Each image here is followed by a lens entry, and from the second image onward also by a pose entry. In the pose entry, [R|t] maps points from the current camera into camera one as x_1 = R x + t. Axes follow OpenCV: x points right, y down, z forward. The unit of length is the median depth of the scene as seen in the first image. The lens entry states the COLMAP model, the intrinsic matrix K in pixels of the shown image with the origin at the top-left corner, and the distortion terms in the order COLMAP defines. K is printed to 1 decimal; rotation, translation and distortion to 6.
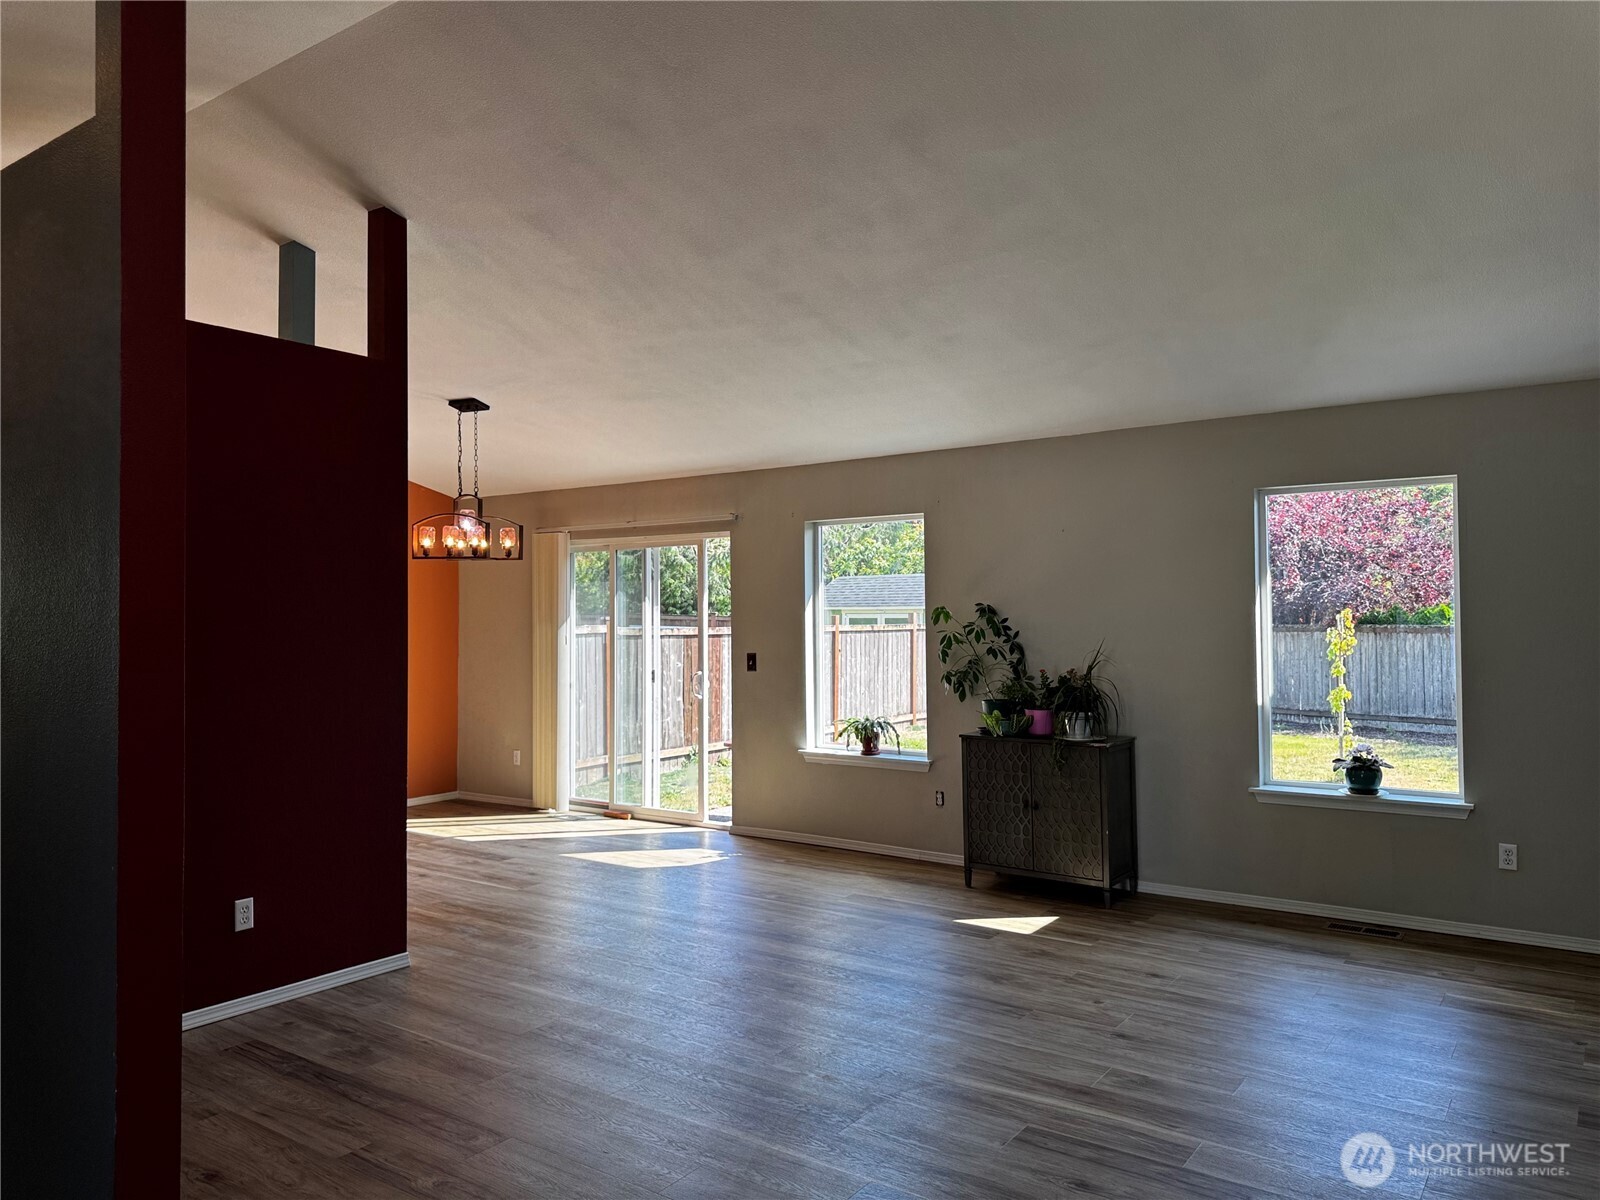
lens RADIAL K [[1123.7, 0, 799.9], [0, 1123.7, 590.4], [0, 0, 1]] dist [0.107041, -0.166094]
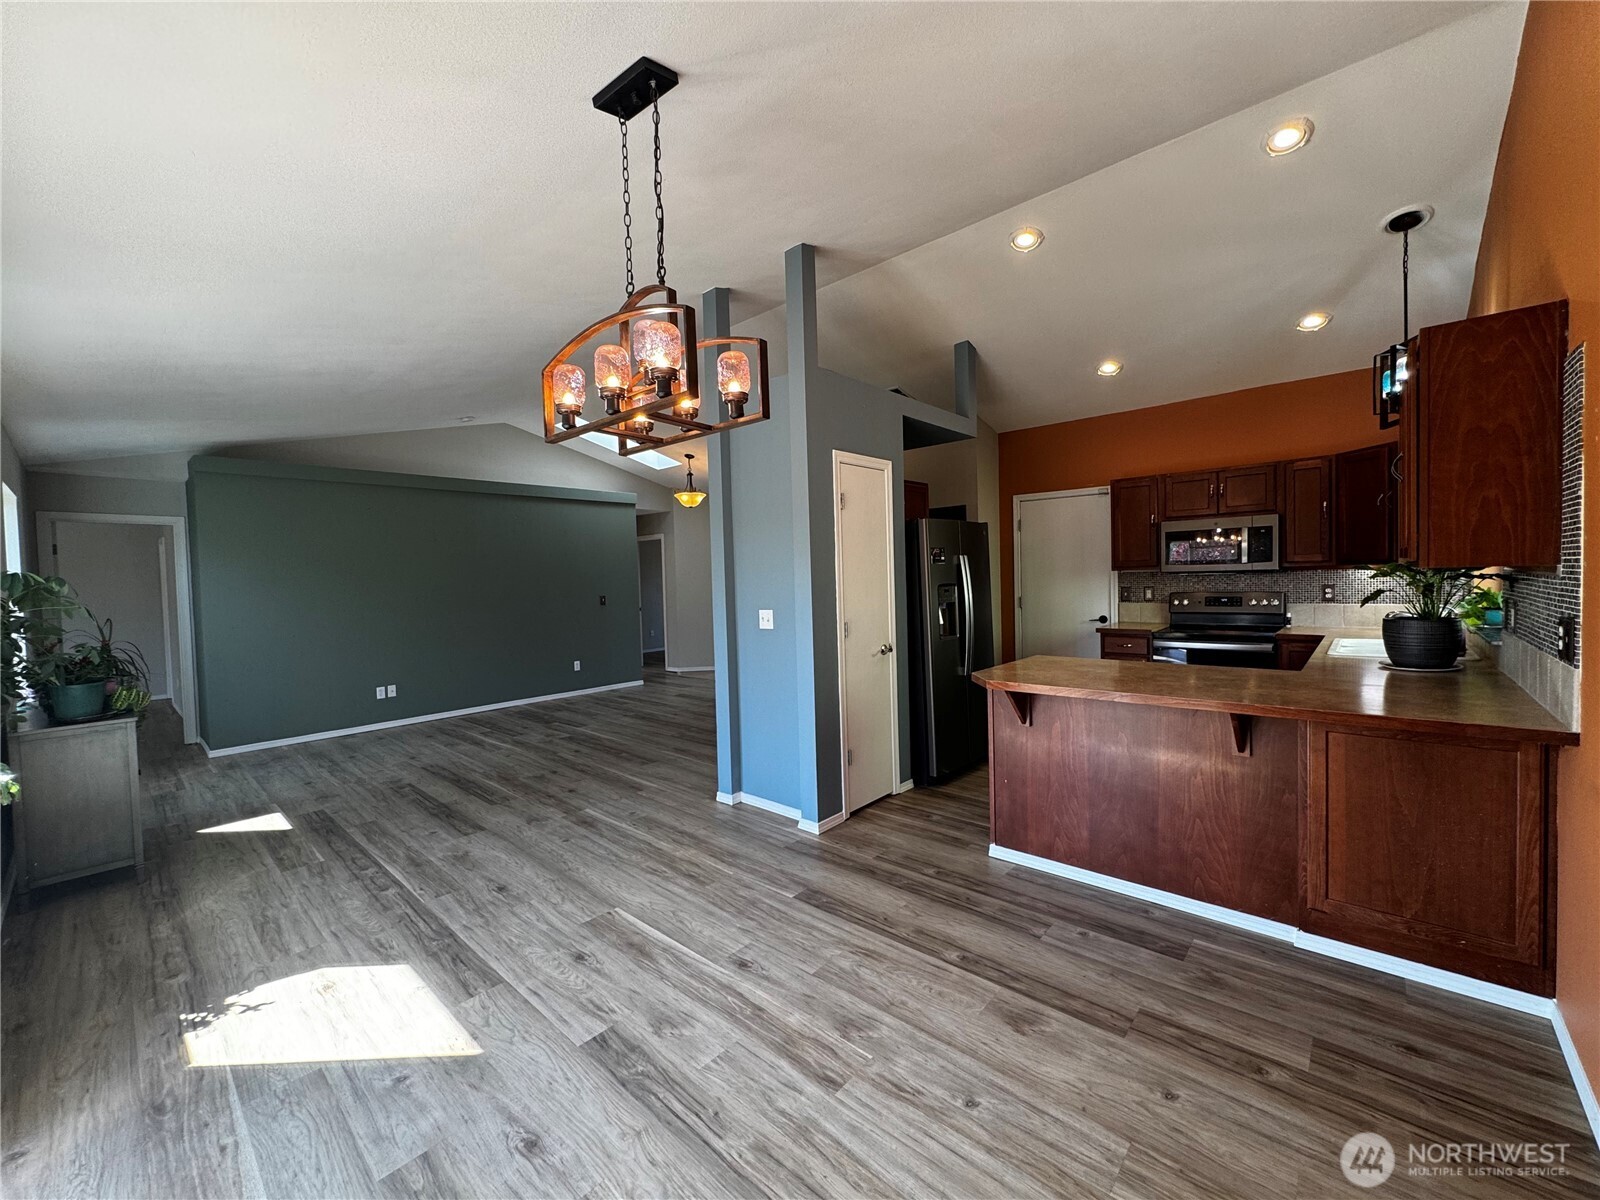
lens RADIAL K [[638.2, 0, 798.5], [0, 638.2, 595.7], [0, 0, 1]] dist [-0.001838, 0.000003]
pose [[-0.992959, 0.031245, 0.114265, -0.501765], [0.032130, 0.999466, 0.005911, 0.053217], [-0.114020, 0.009541, -0.993433, 1.651408]]
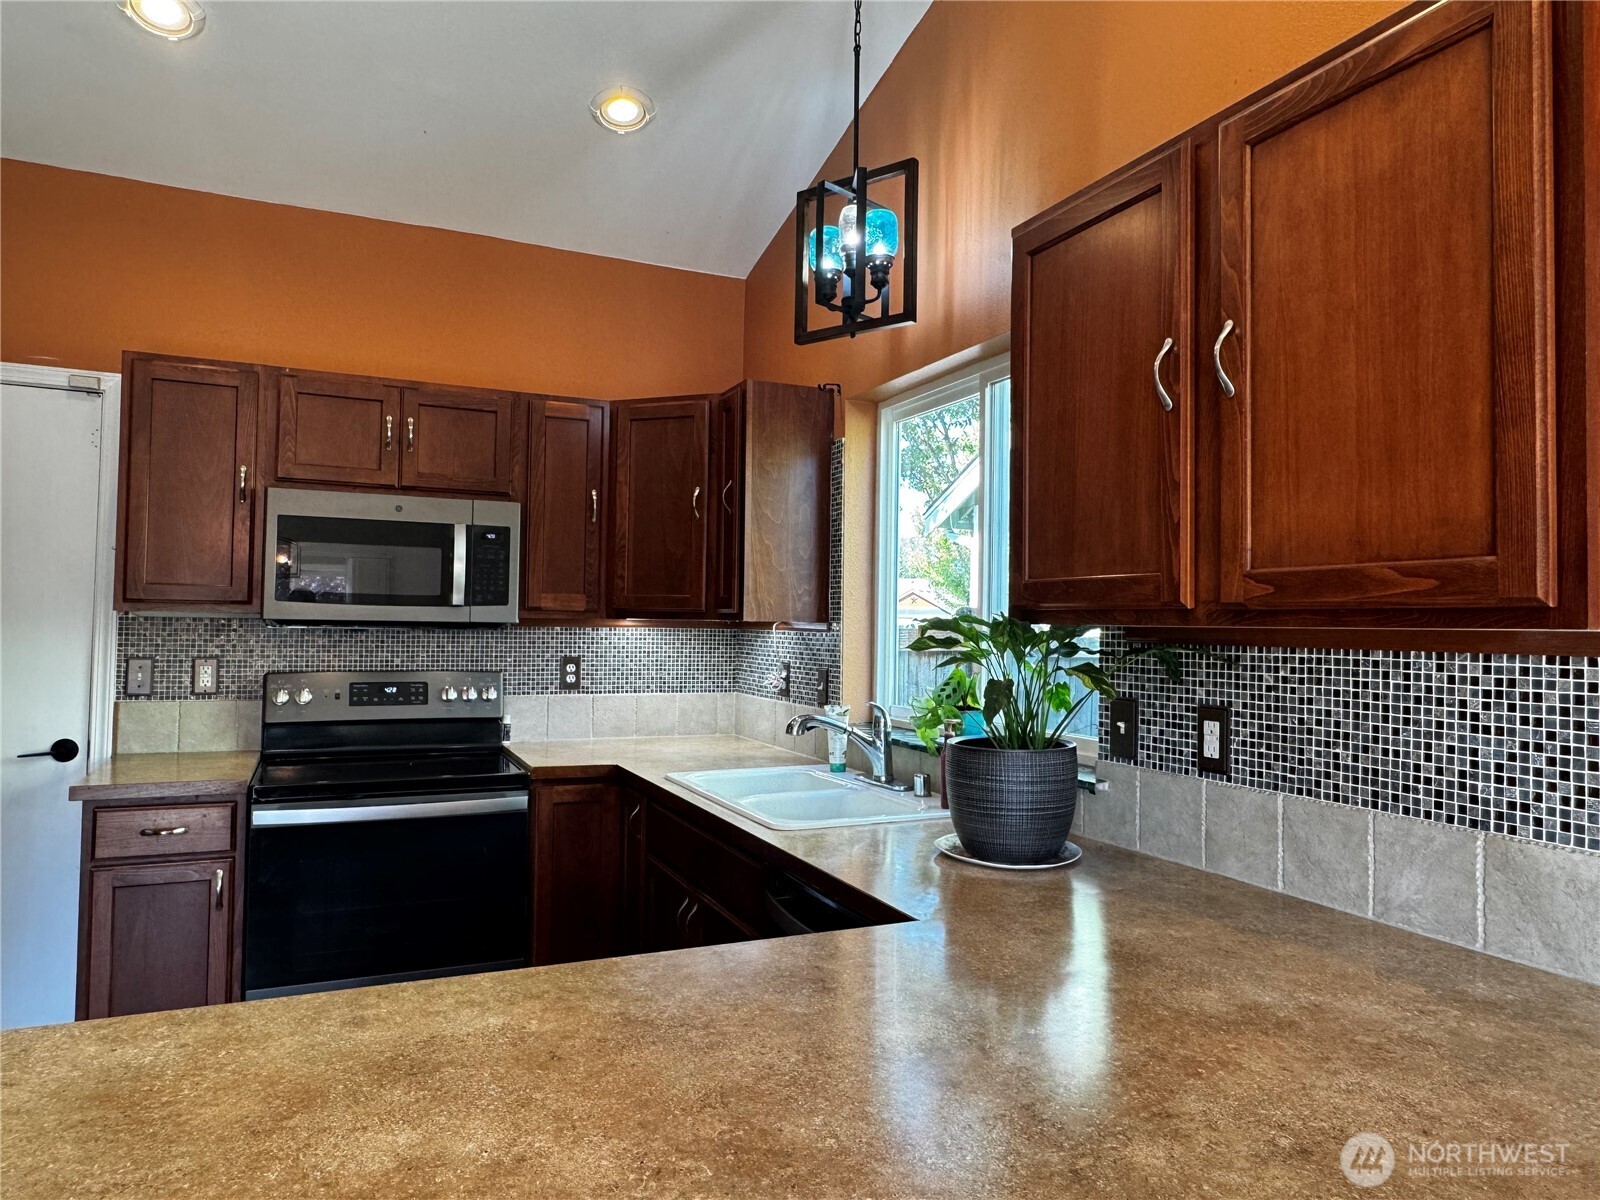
lens RADIAL K [[1029.7, 0, 790.4], [0, 1029.7, 595.0], [0, 0, 1]] dist [-0.004509, 0.003879]
pose [[-0.502995, -0.026456, -0.863885, -0.580387], [0.007635, 0.999356, -0.035051, 0.050145], [0.864256, -0.024226, -0.502469, 1.195582]]
